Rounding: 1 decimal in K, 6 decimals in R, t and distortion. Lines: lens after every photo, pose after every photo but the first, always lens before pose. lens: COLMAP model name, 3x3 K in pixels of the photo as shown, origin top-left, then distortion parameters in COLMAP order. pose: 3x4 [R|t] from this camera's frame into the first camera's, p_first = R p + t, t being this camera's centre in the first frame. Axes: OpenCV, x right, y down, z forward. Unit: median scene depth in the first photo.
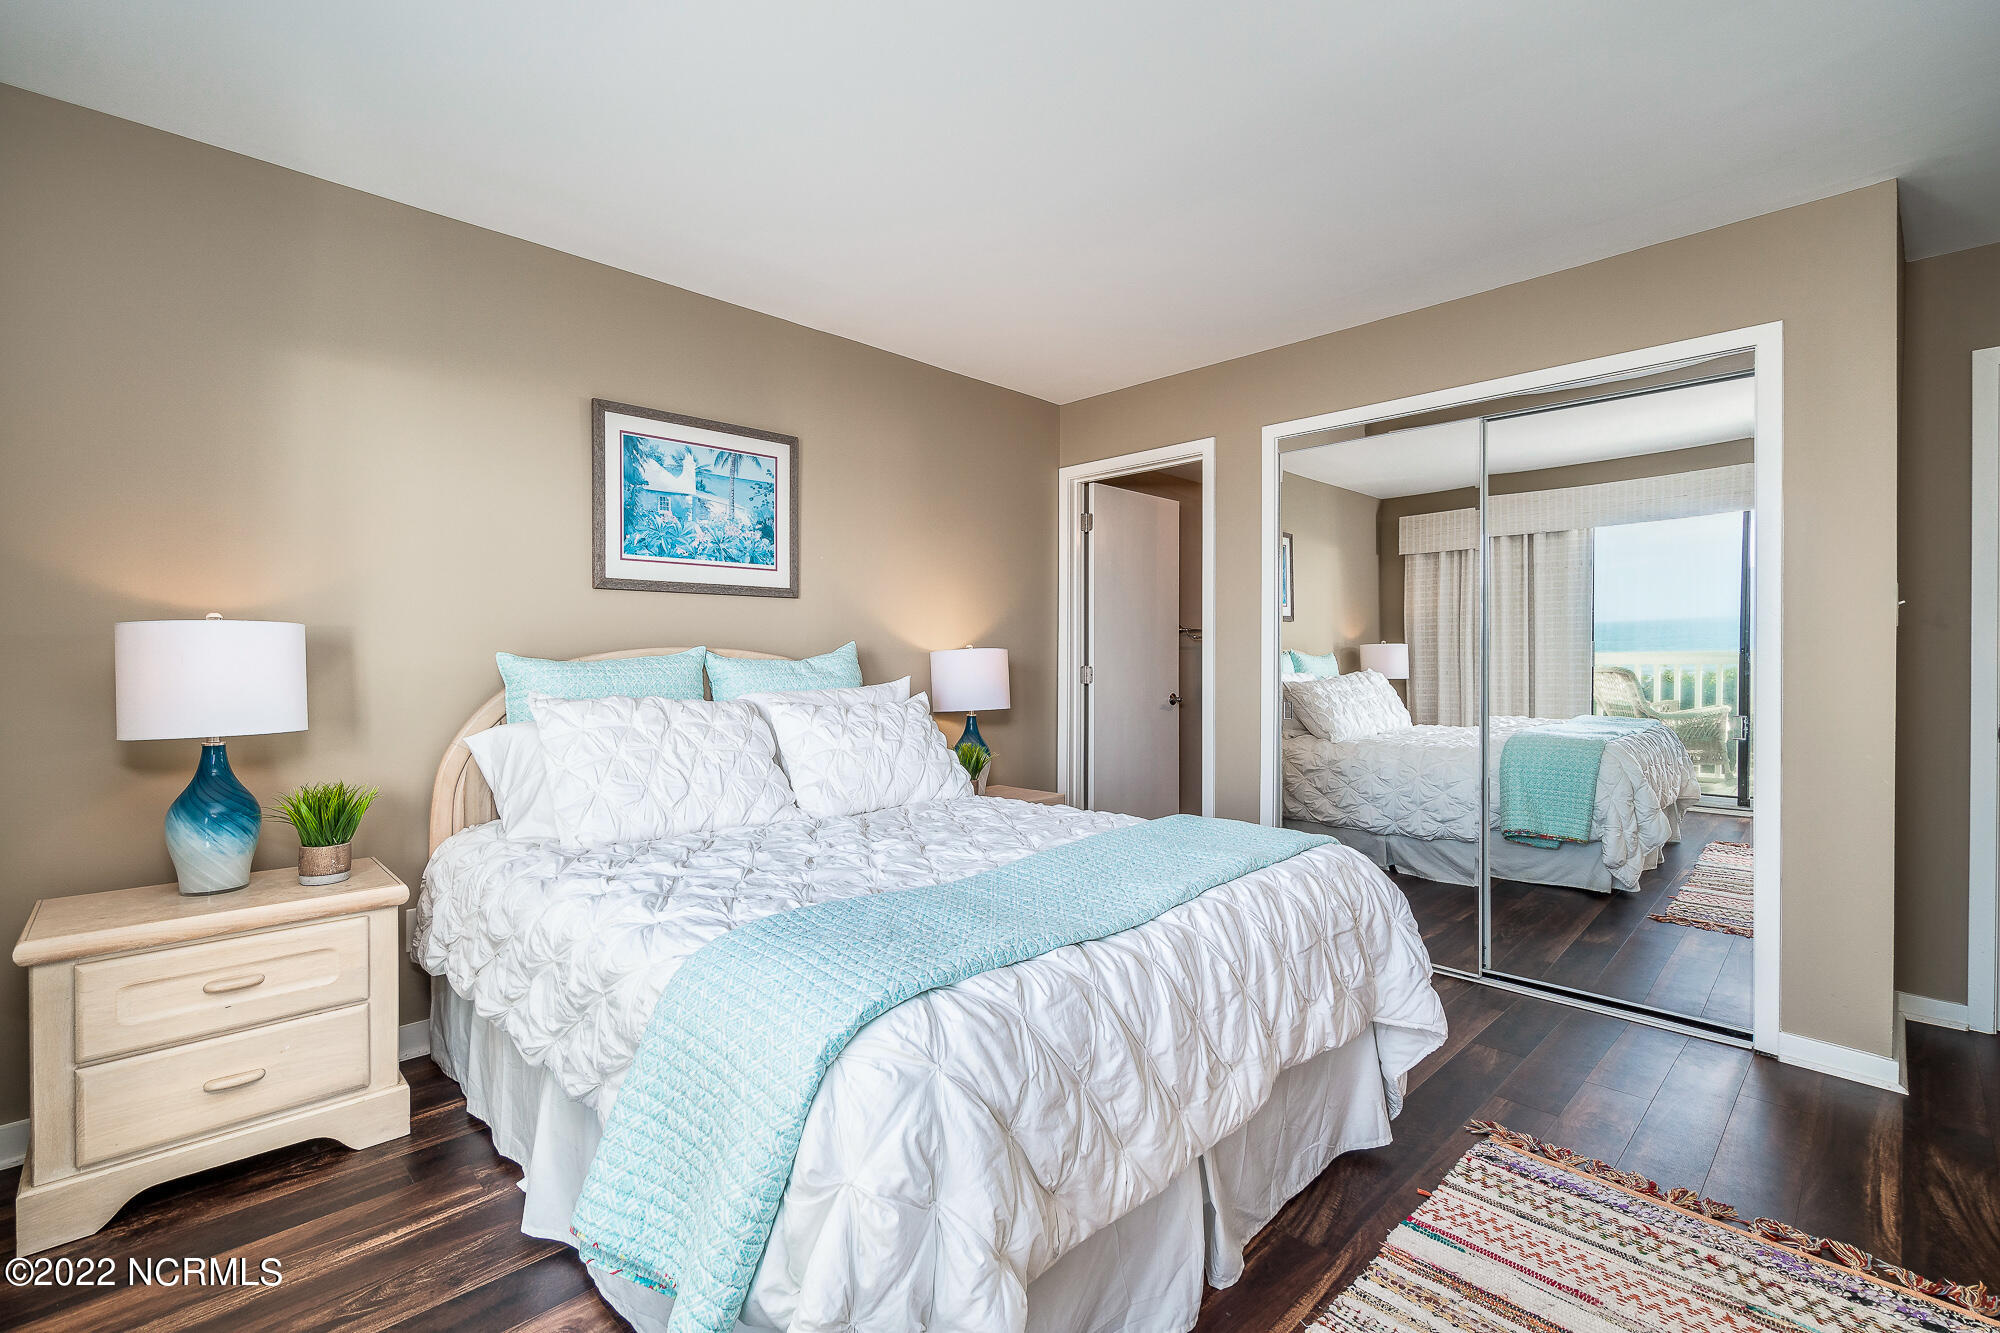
lens RADIAL K [[869.8, 0, 1001.2], [0, 869.8, 662.0], [0, 0, 1]] dist [-0.004193, -0.000022]
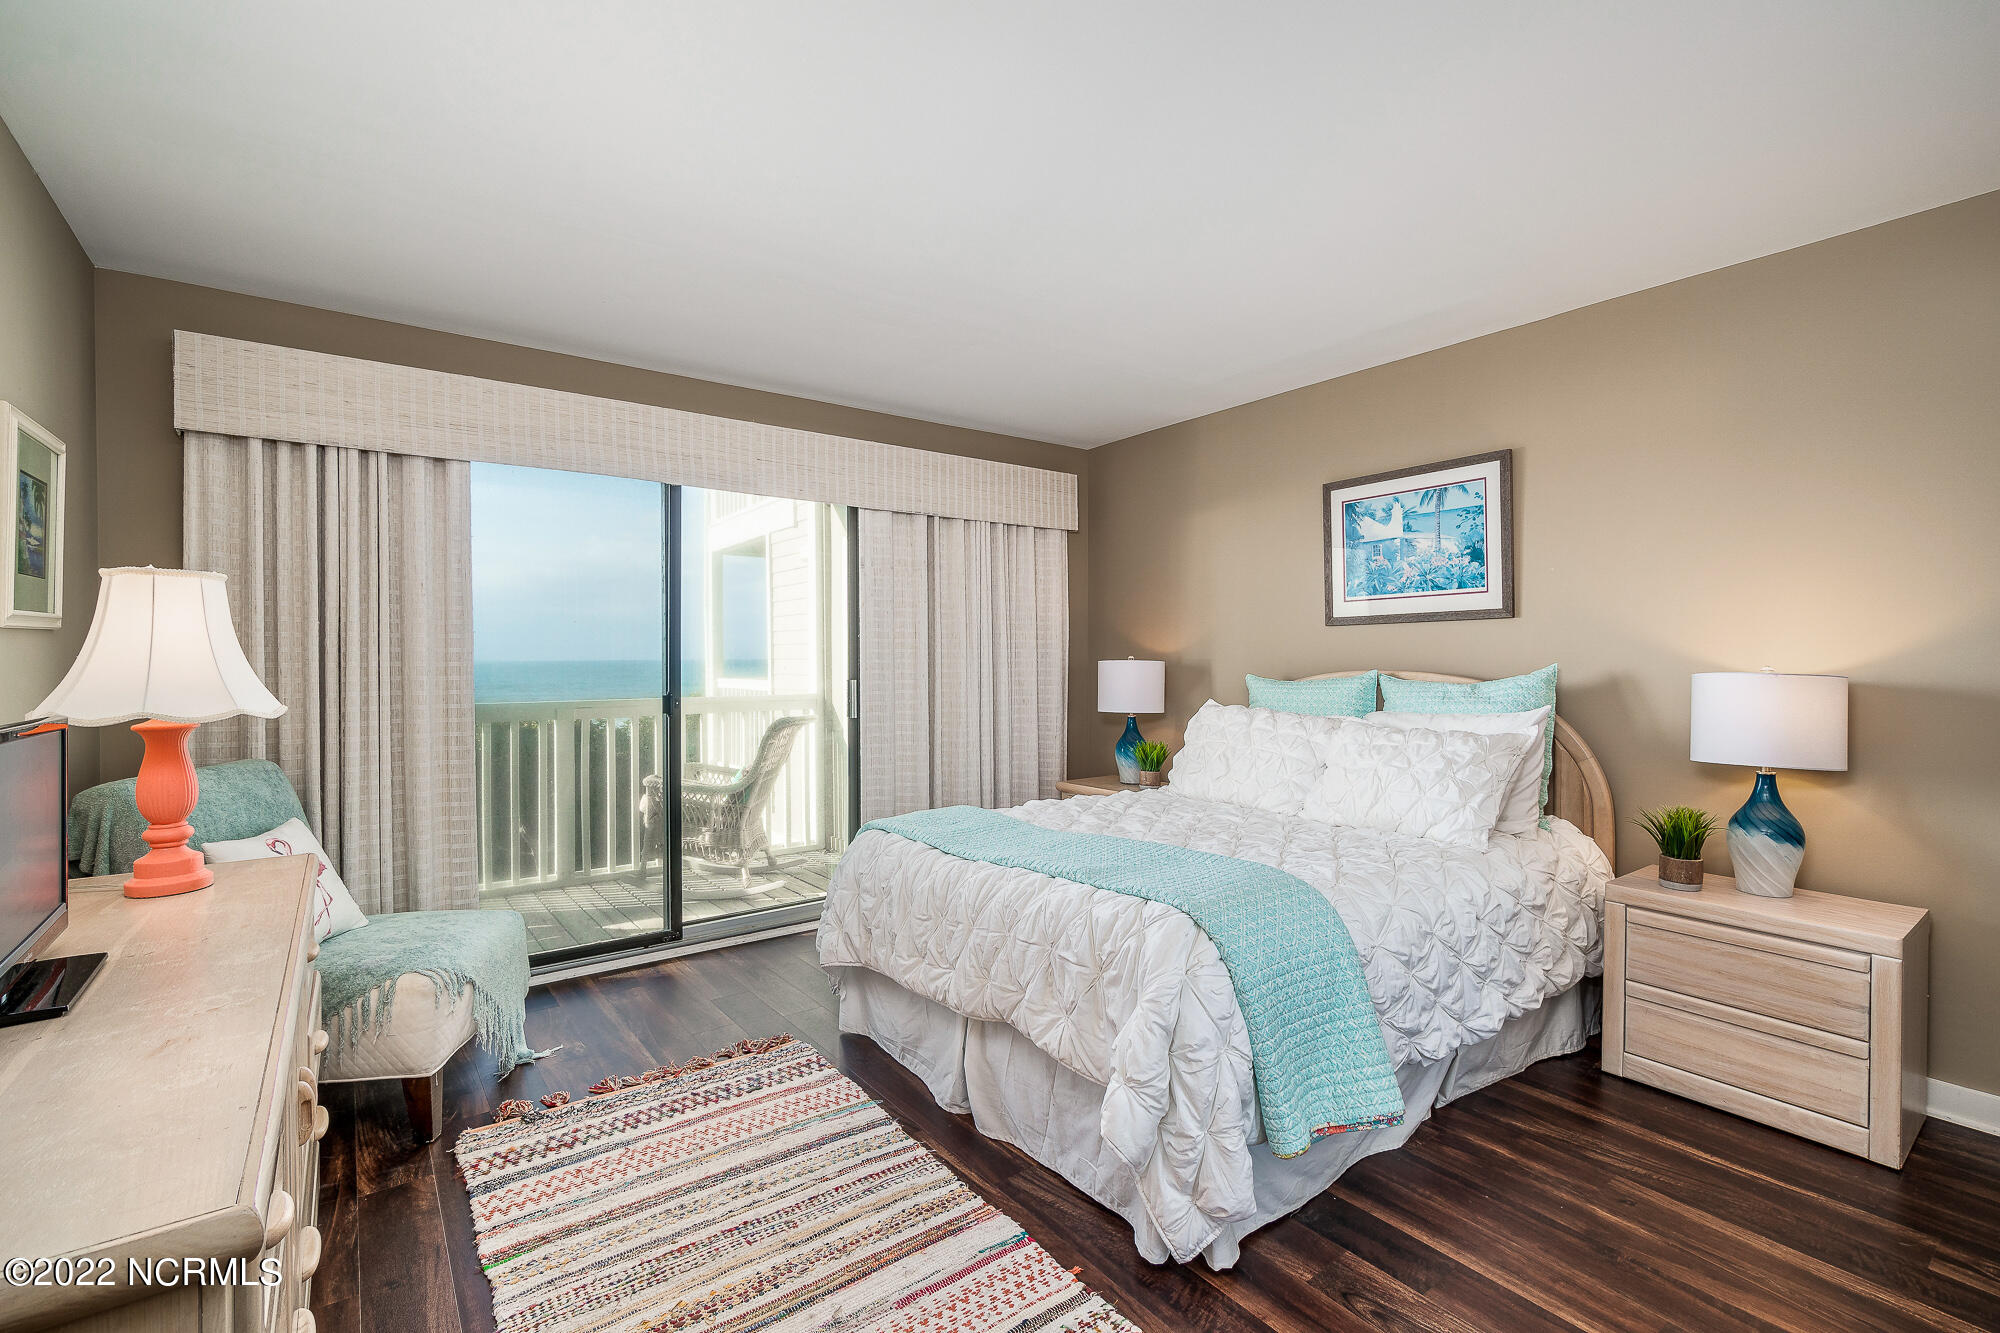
lens RADIAL K [[869.8, 0, 1003.5], [0, 869.8, 662.4], [0, 0, 1]] dist [-0.004193, -0.000022]
pose [[-0.113783, 0.002069, -0.993504, 0.849378], [0.002666, 0.999995, 0.001777, -0.030412], [0.993502, -0.002447, -0.113788, 0.611468]]
